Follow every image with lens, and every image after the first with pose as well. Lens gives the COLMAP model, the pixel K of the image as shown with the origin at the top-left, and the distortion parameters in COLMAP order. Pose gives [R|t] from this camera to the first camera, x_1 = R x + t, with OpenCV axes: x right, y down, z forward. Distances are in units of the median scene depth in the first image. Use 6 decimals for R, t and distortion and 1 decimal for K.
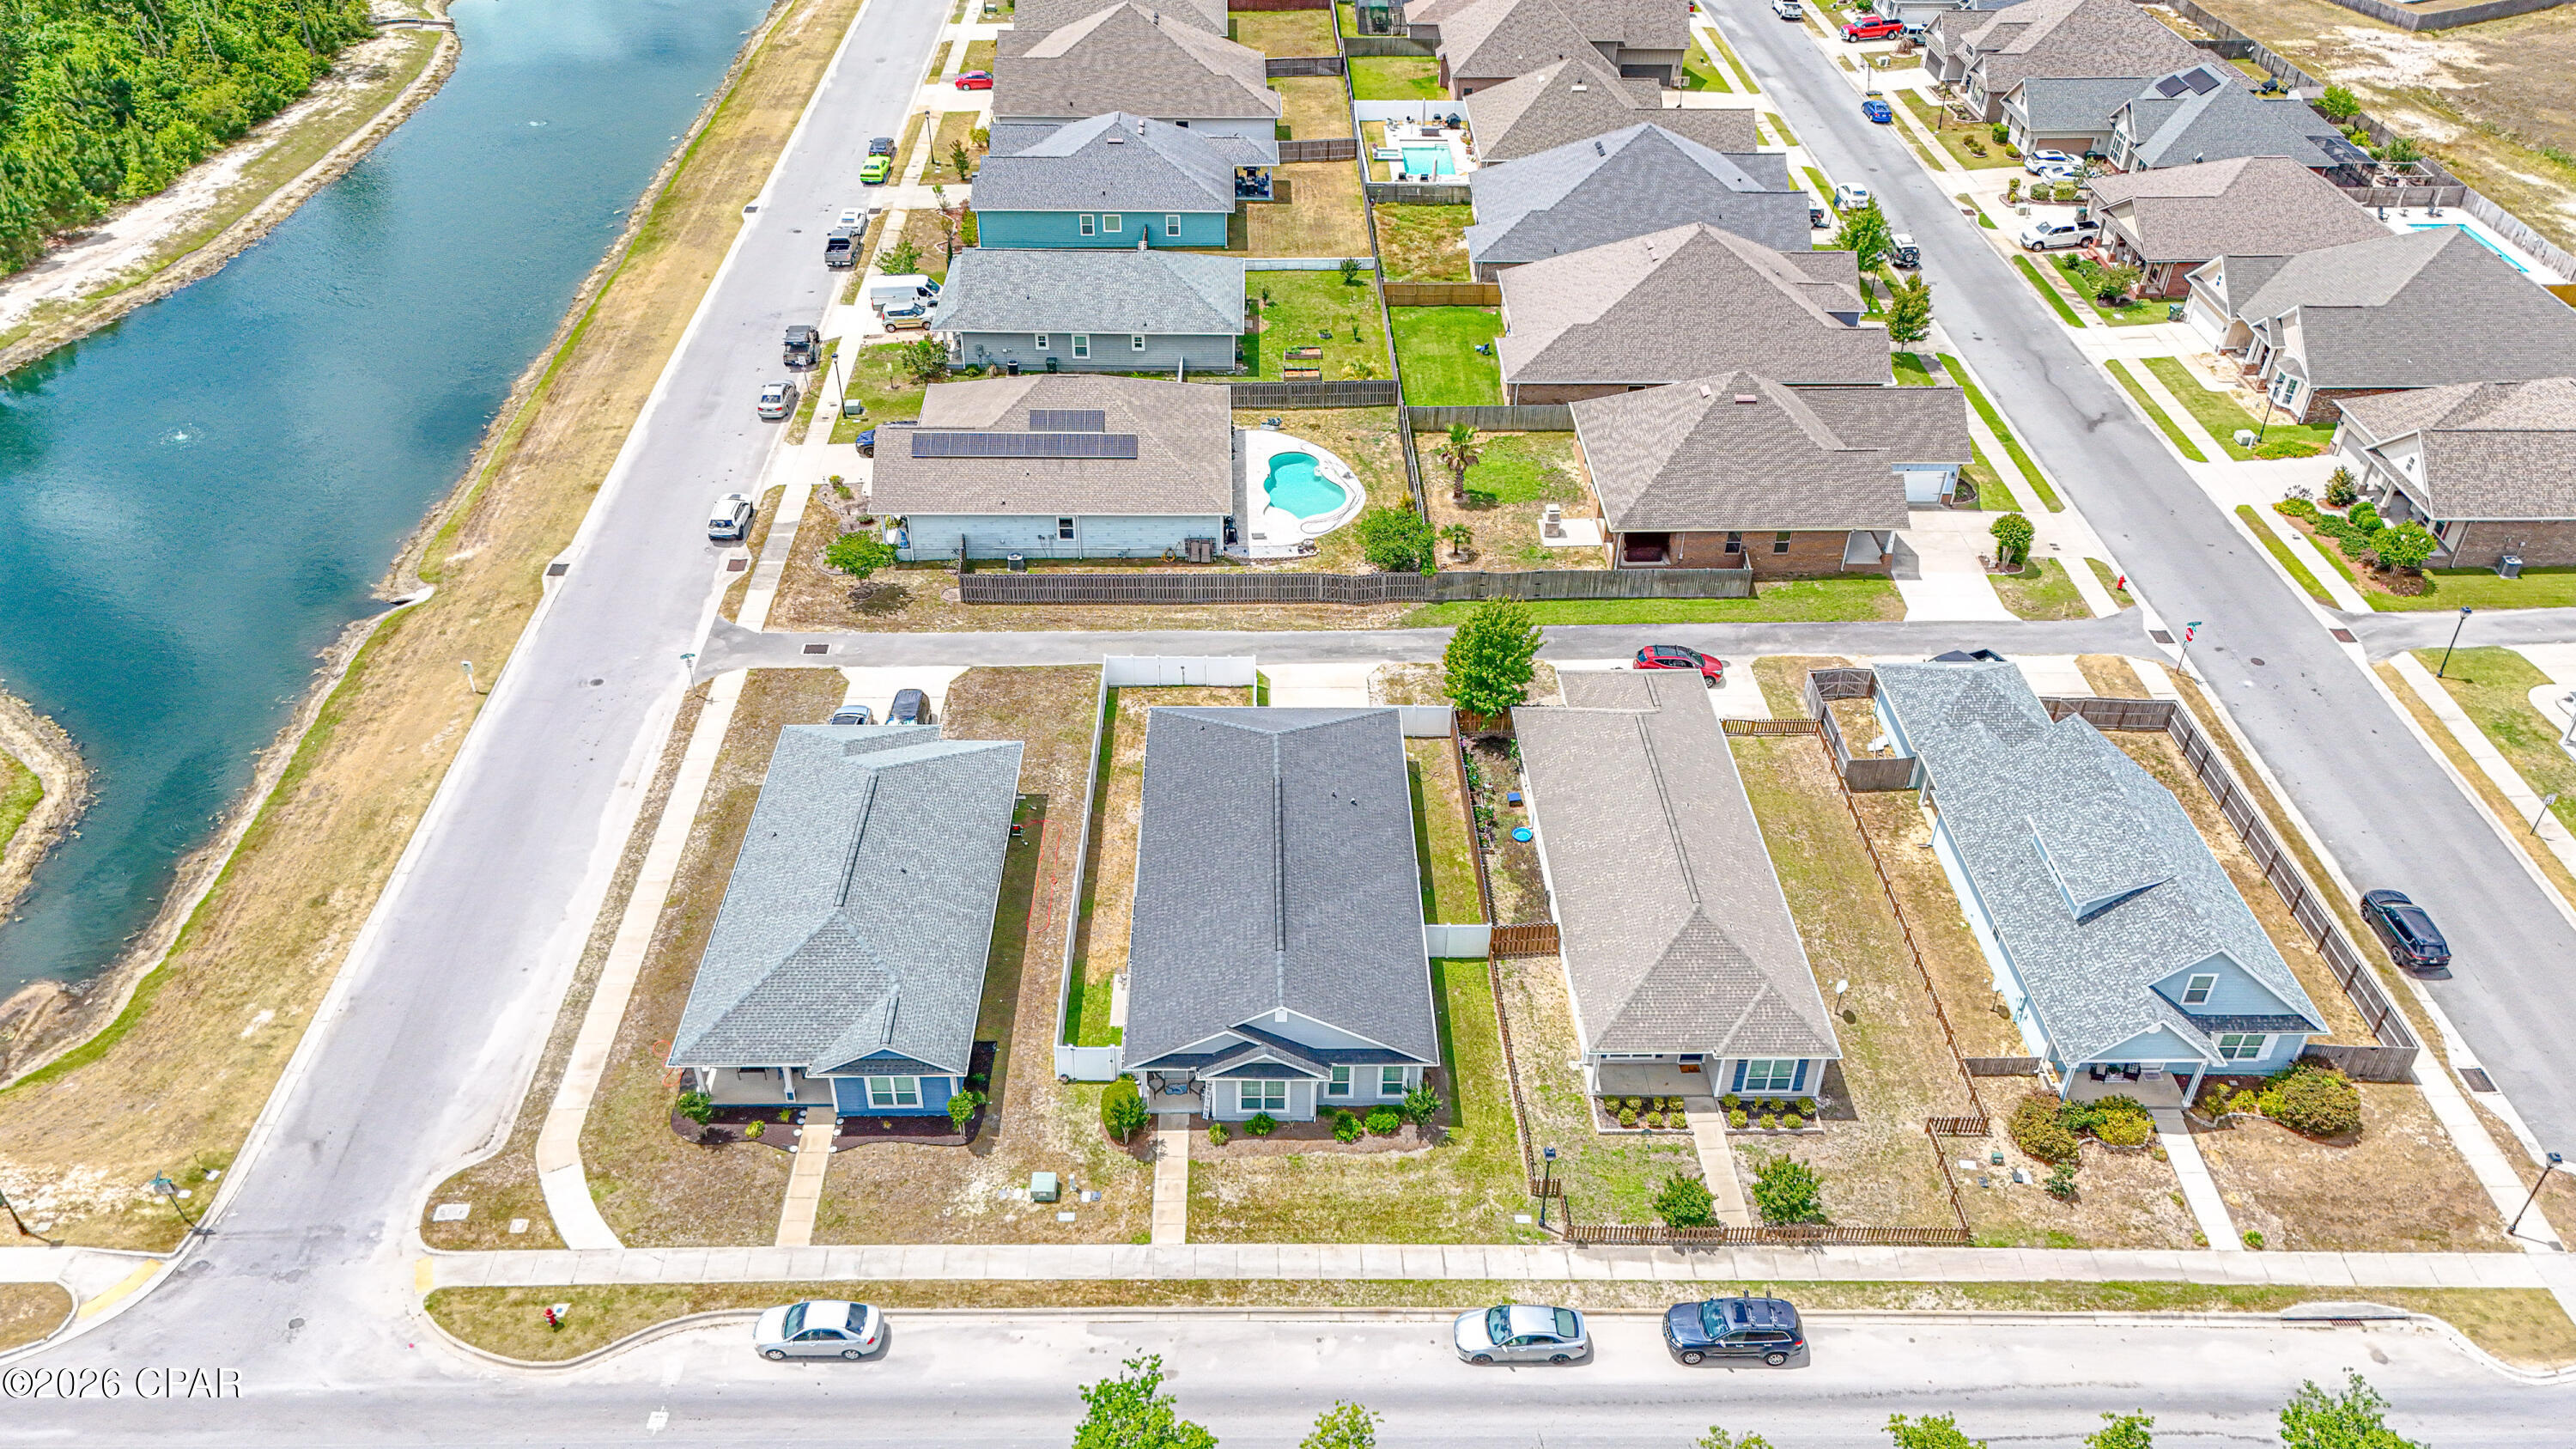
lens RADIAL K [[1892.0, 0, 1283.9], [0, 1892.0, 726.9], [0, 0, 1]] dist [0.080262, -0.076540]
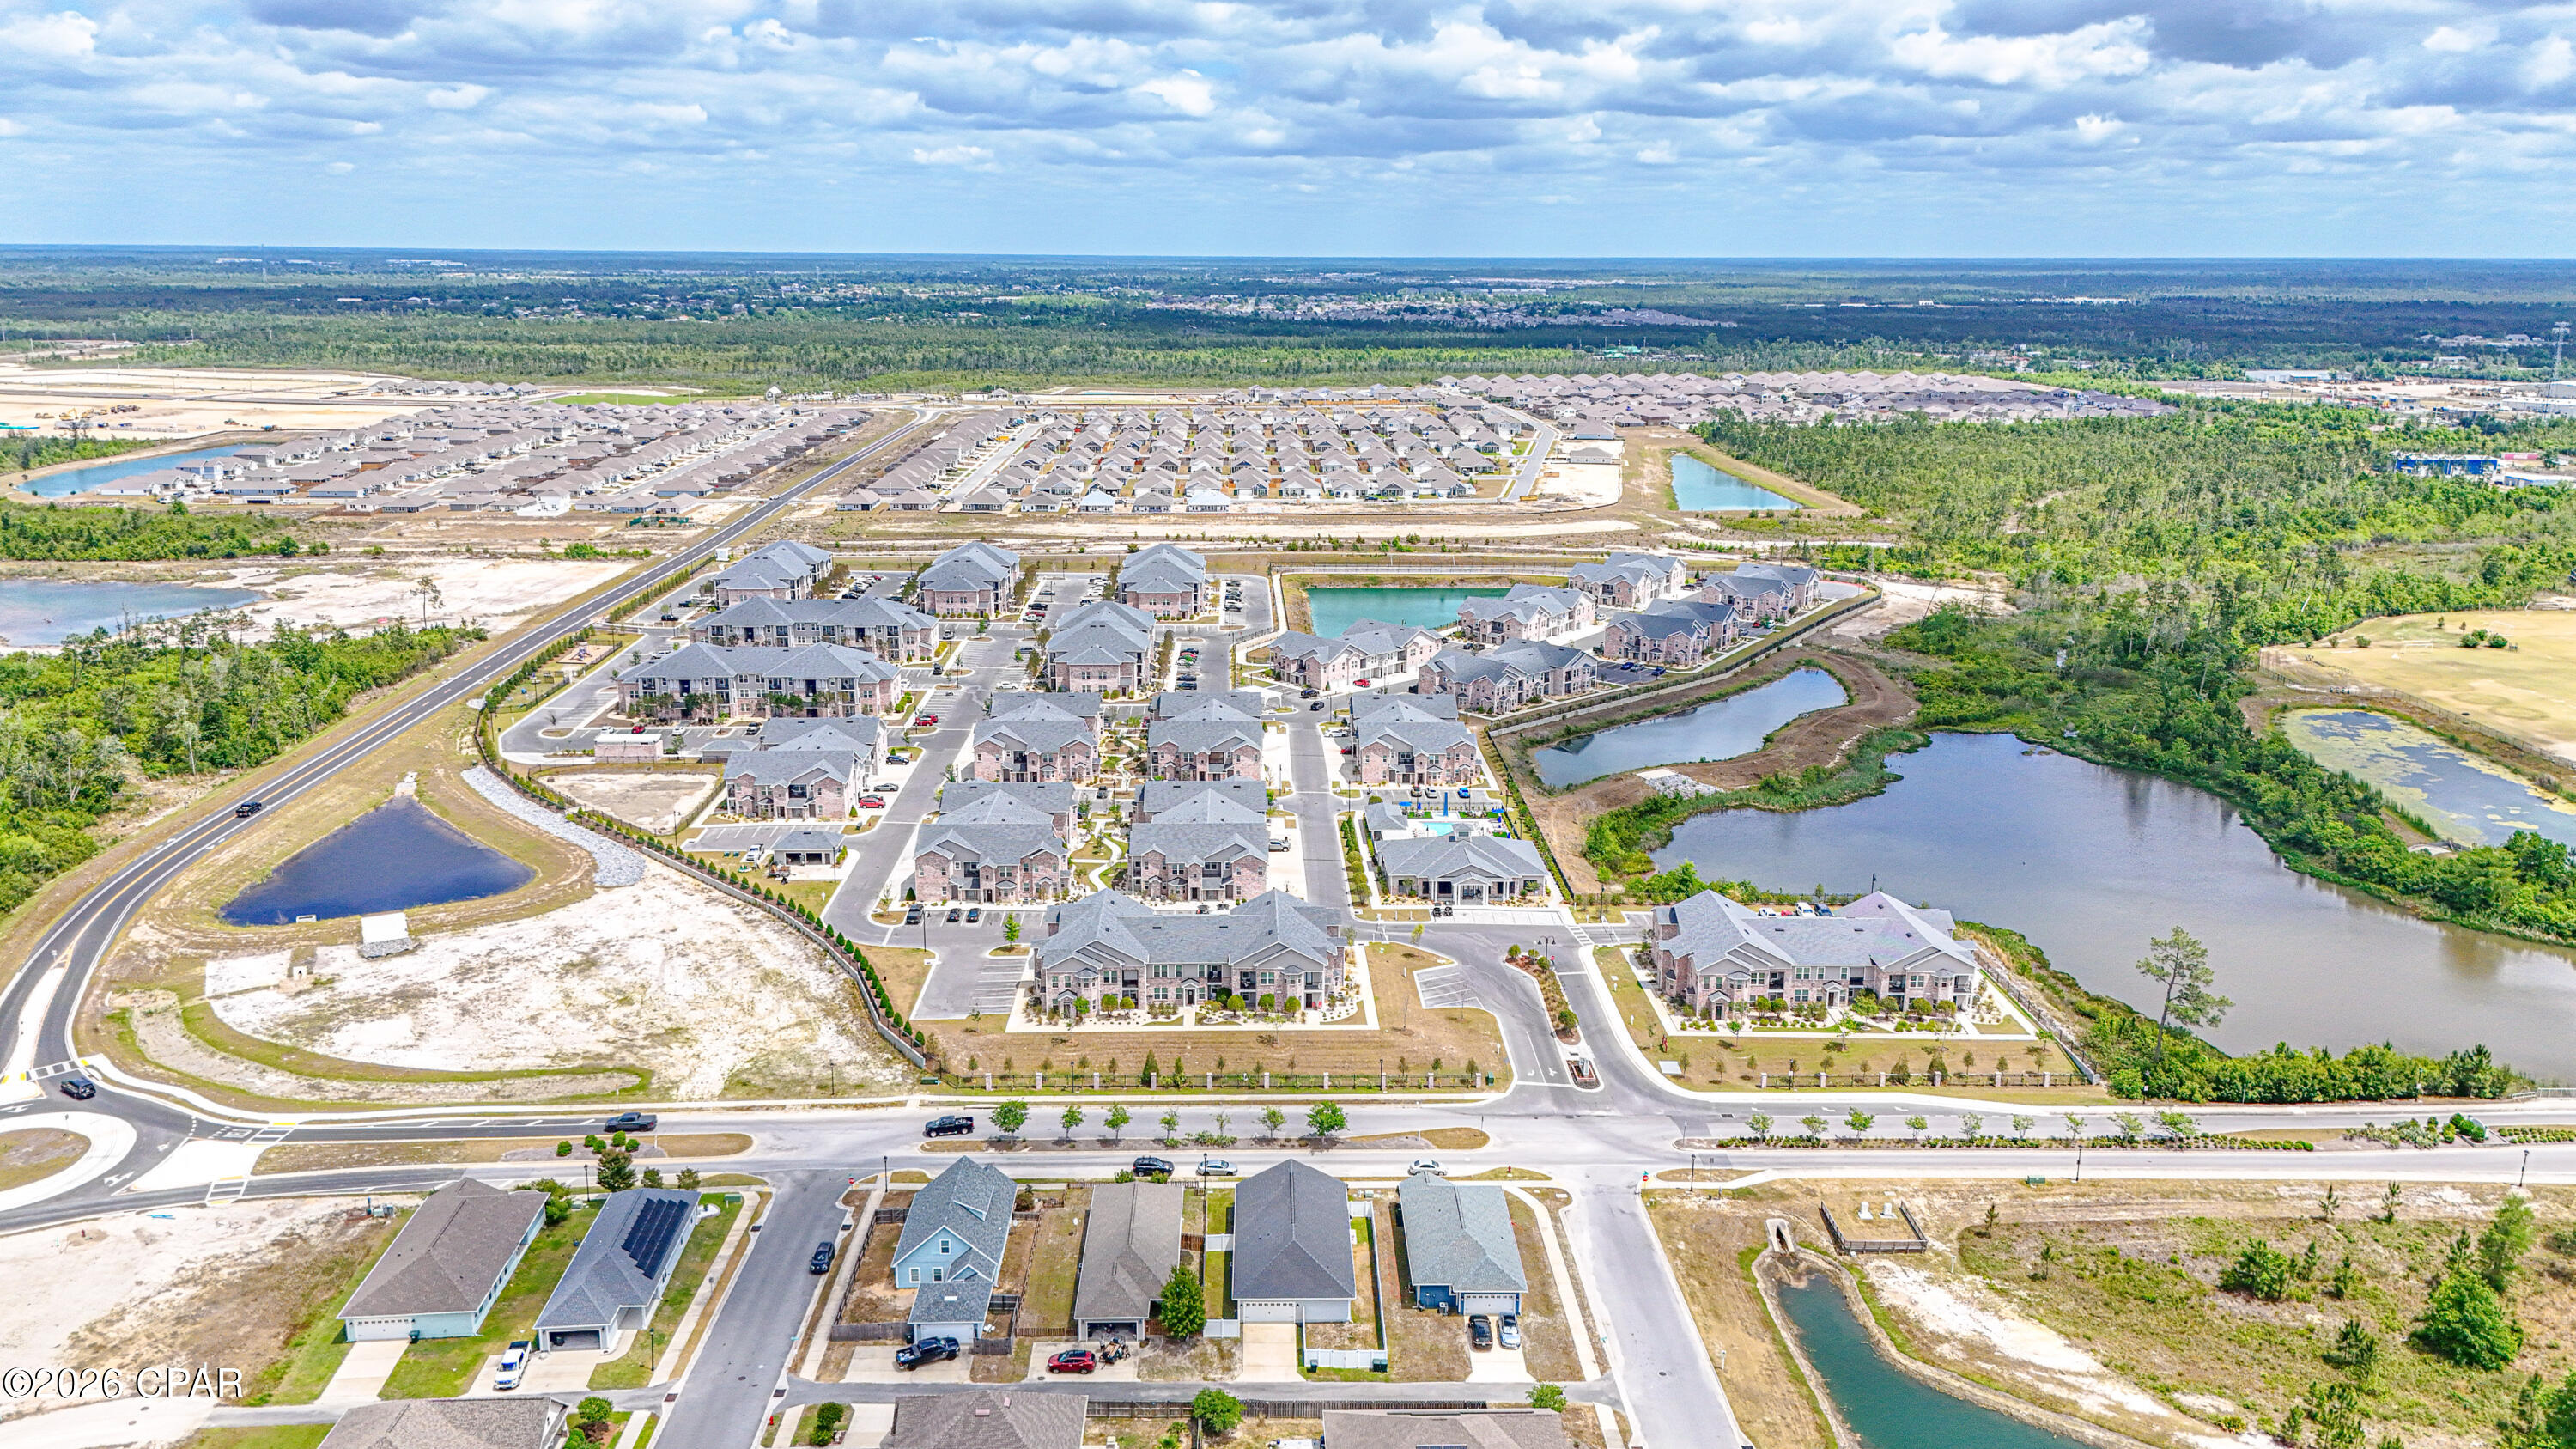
lens RADIAL K [[1889.1, 0, 1284.3], [0, 1889.1, 725.8], [0, 0, 1]] dist [0.093124, -0.097712]
pose [[-0.999838, -0.017809, -0.002519, 0.020685], [-0.013294, 0.637344, 0.770465, -1.868962], [-0.012116, 0.770374, -0.637477, 1.729879]]
